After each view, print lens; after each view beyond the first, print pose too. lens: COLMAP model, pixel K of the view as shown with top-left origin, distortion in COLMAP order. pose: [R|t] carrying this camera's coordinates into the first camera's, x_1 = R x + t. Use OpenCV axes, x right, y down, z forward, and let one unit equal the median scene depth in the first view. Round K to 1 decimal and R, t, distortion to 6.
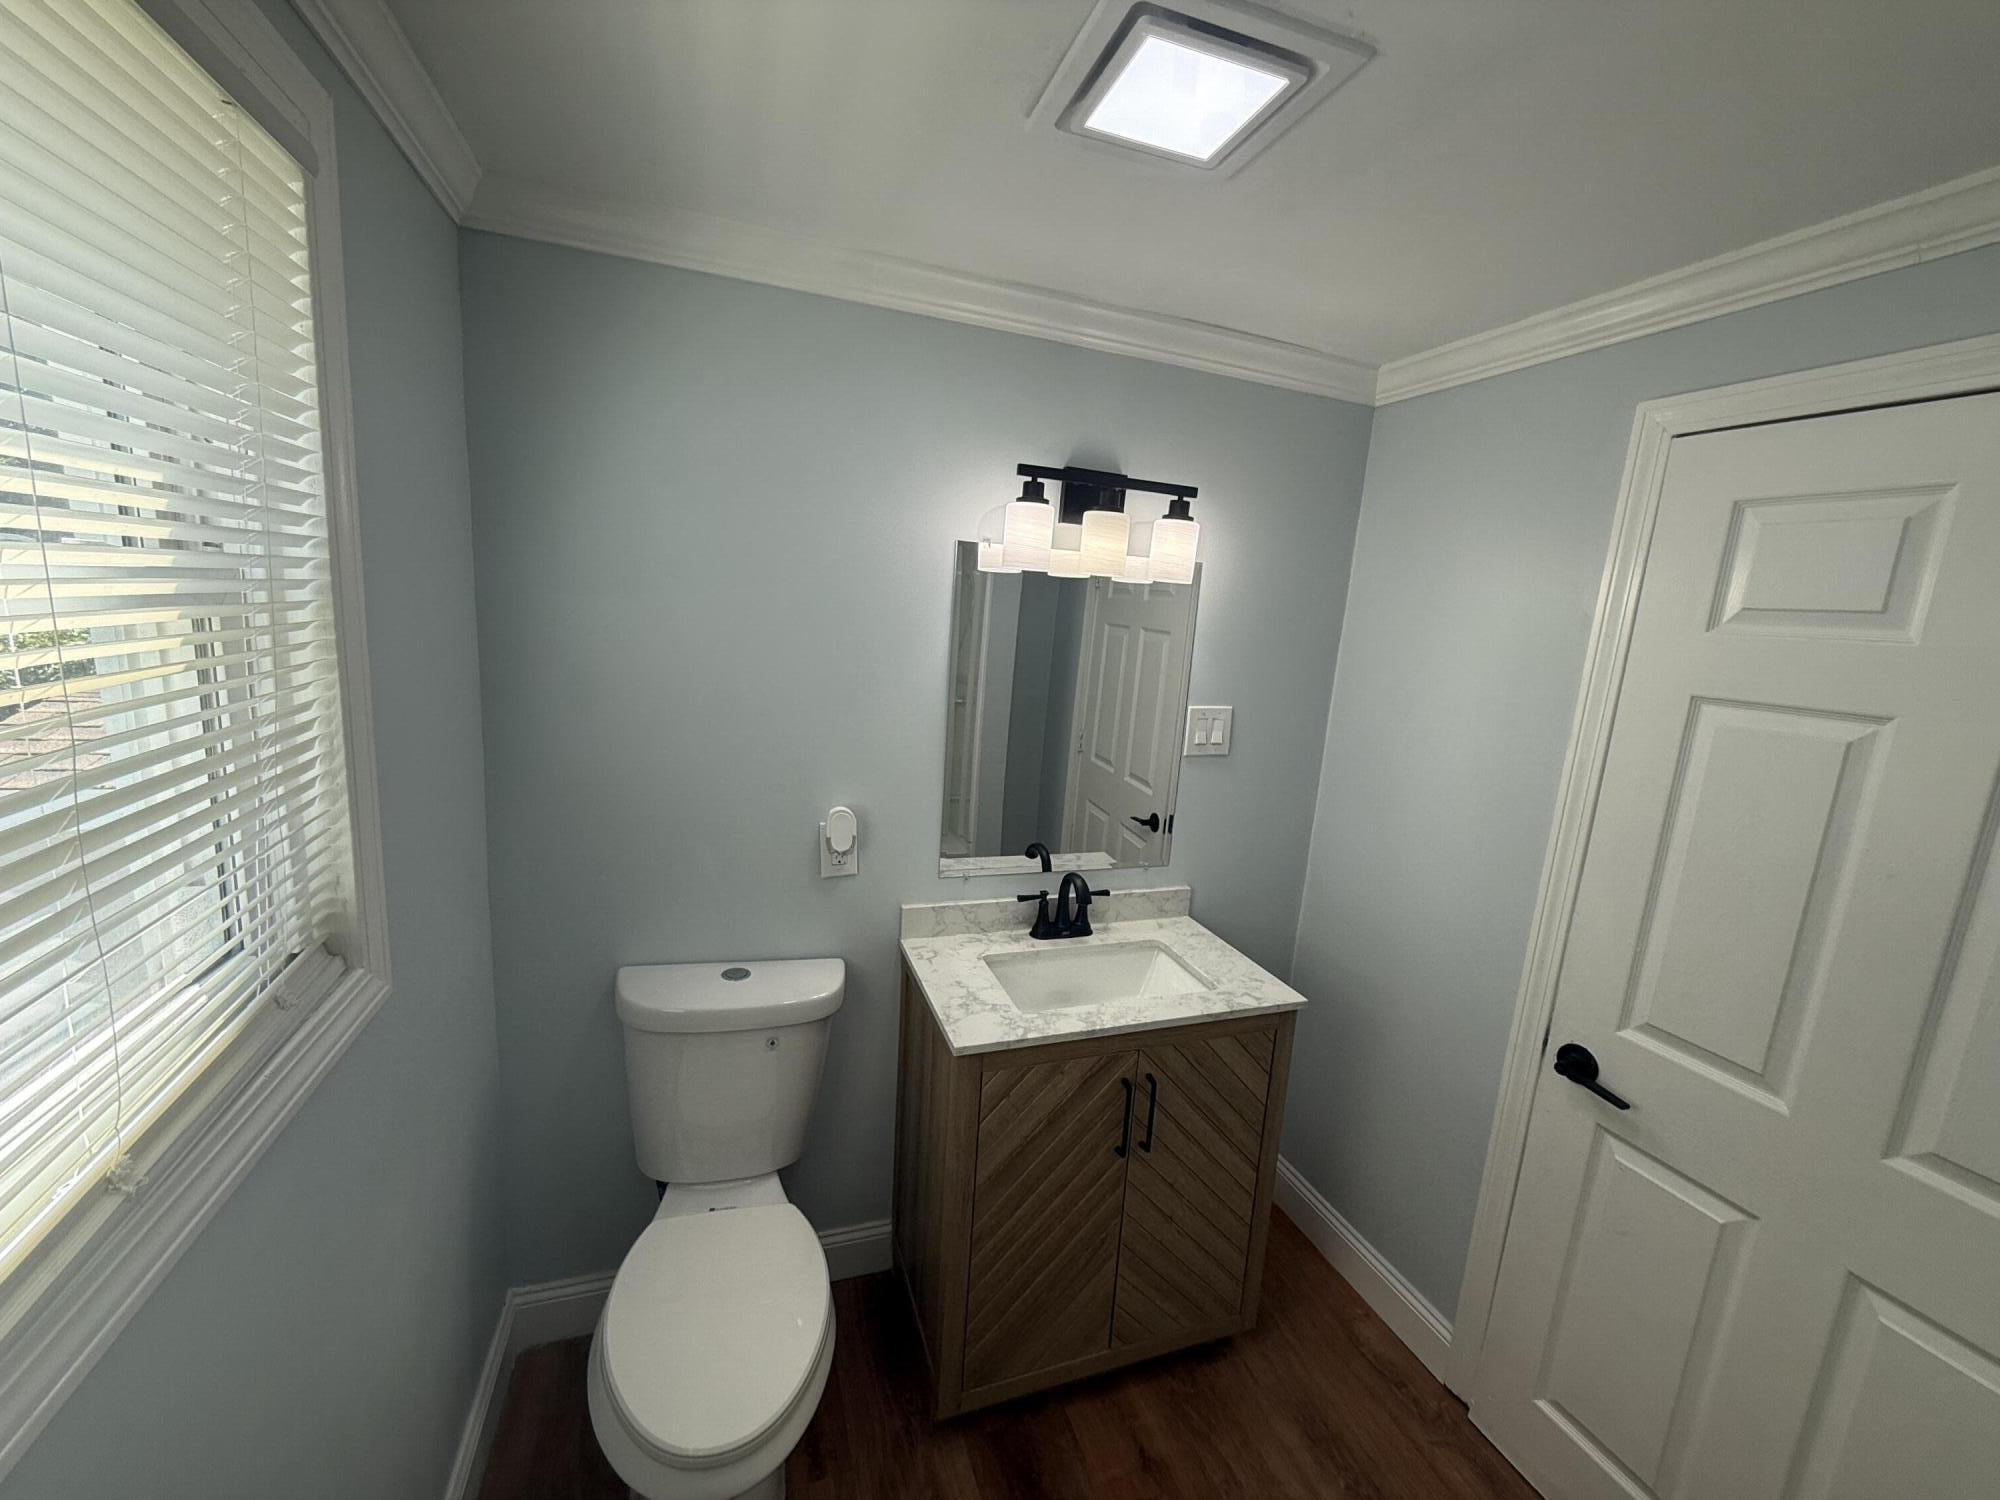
lens RADIAL K [[801.1, 0, 1009.1], [0, 801.1, 749.5], [0, 0, 1]] dist [0.000386, -0.000466]
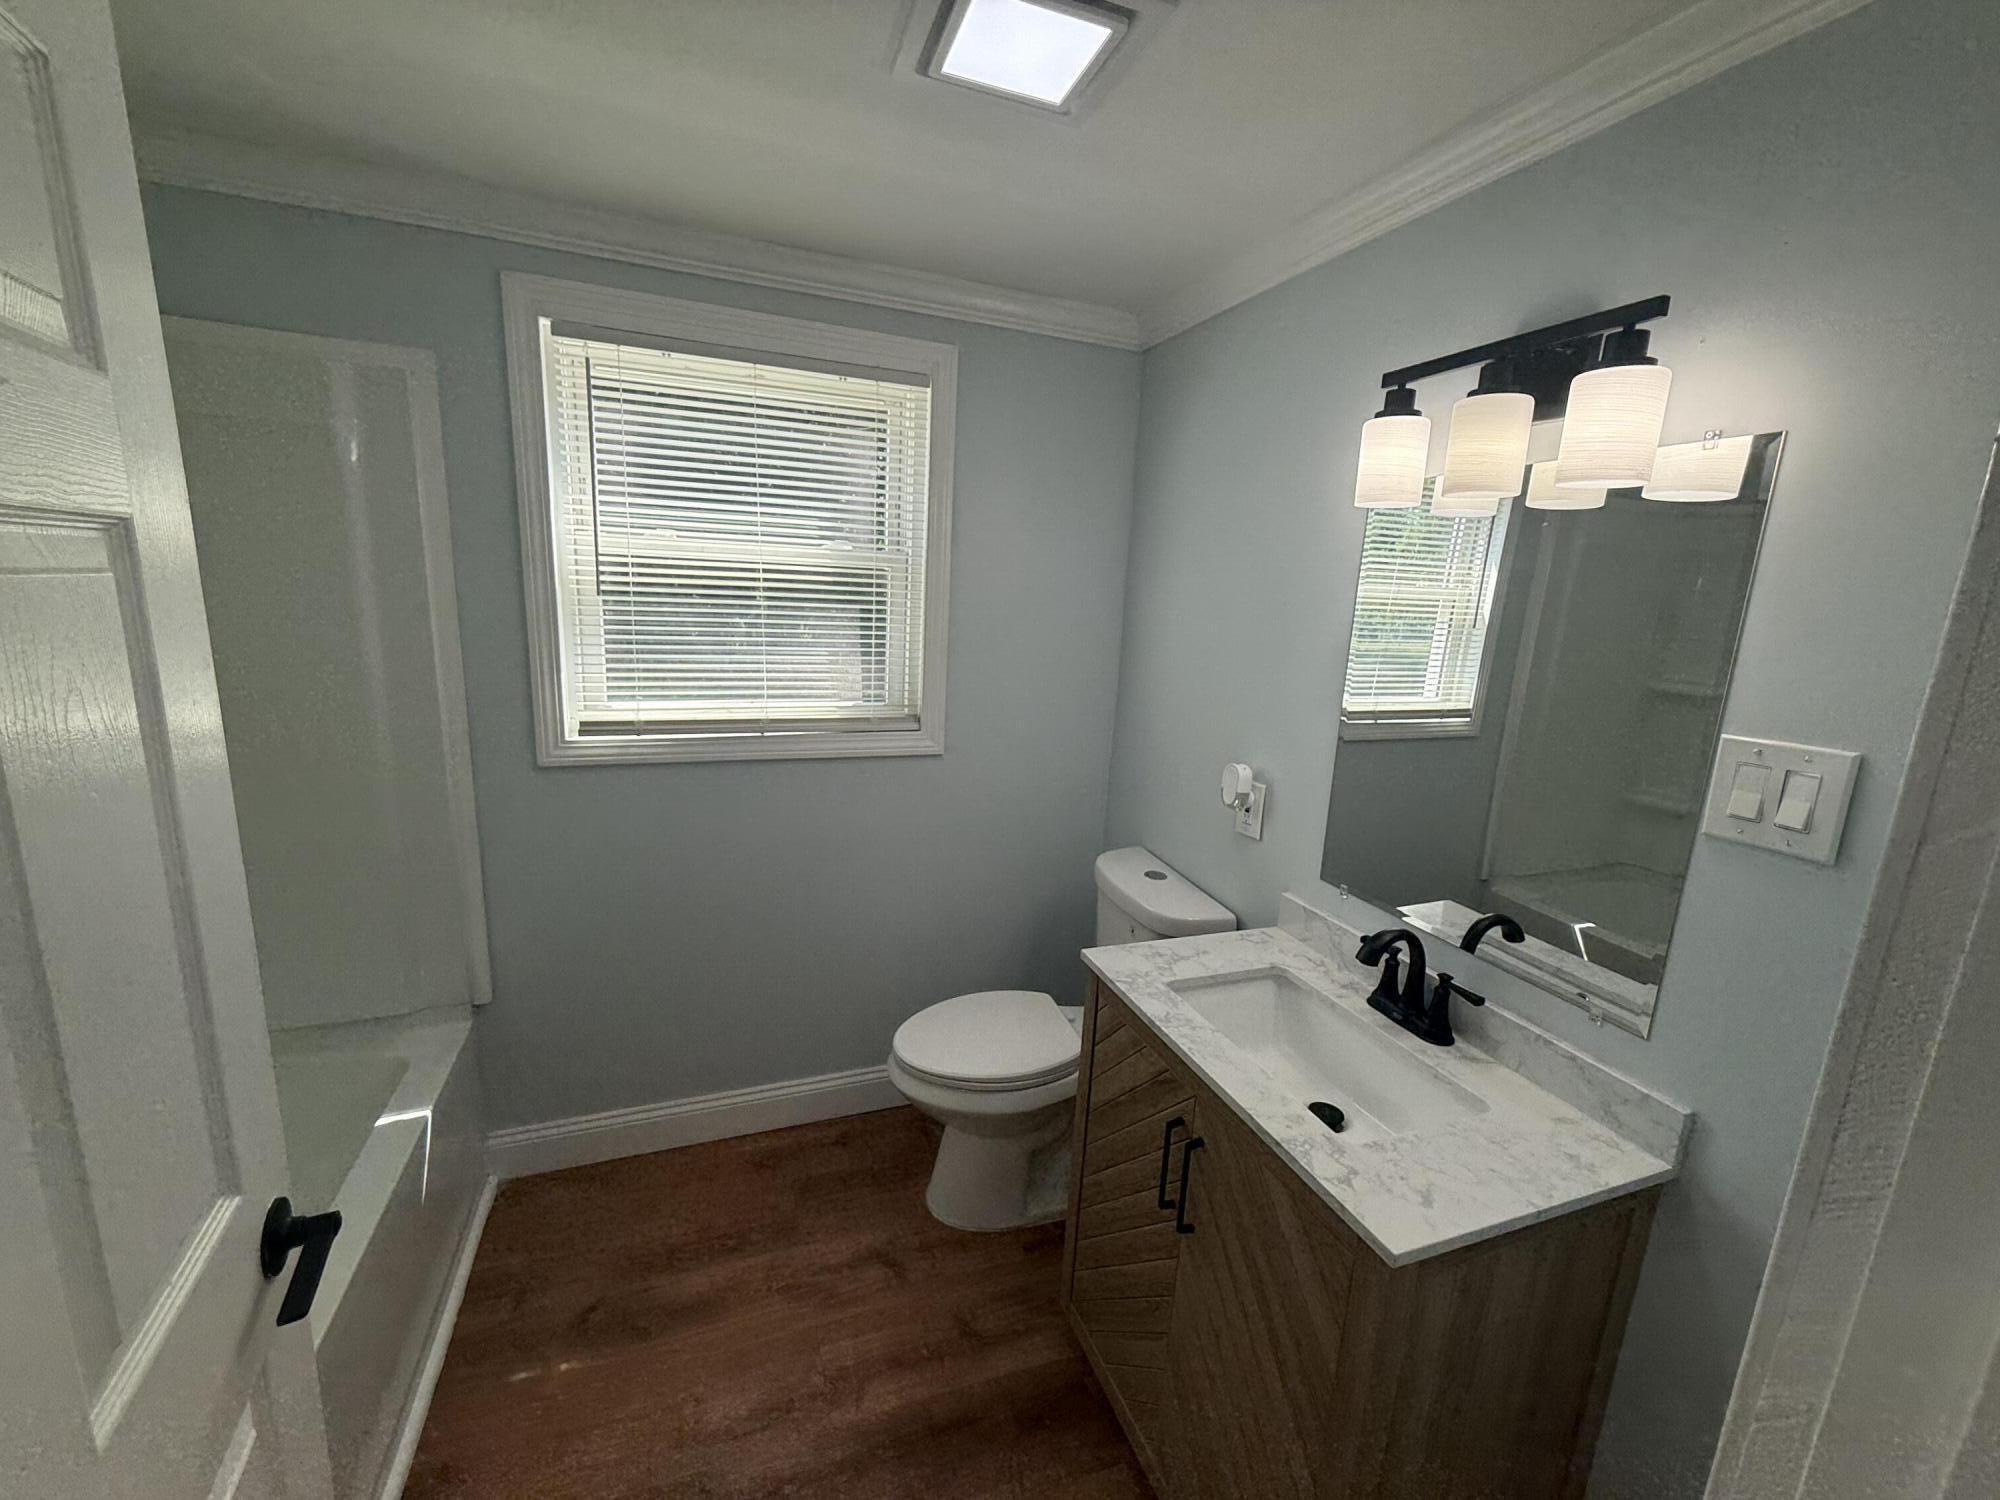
lens RADIAL K [[810.6, 0, 1000.8], [0, 810.6, 739.5], [0, 0, 1]] dist [0.001218, 0.000040]
pose [[0.016860, 0.122238, -0.992358, 0.788851], [-0.227791, 0.966868, 0.115228, -0.007391], [0.973564, 0.224107, 0.044146, 0.617218]]
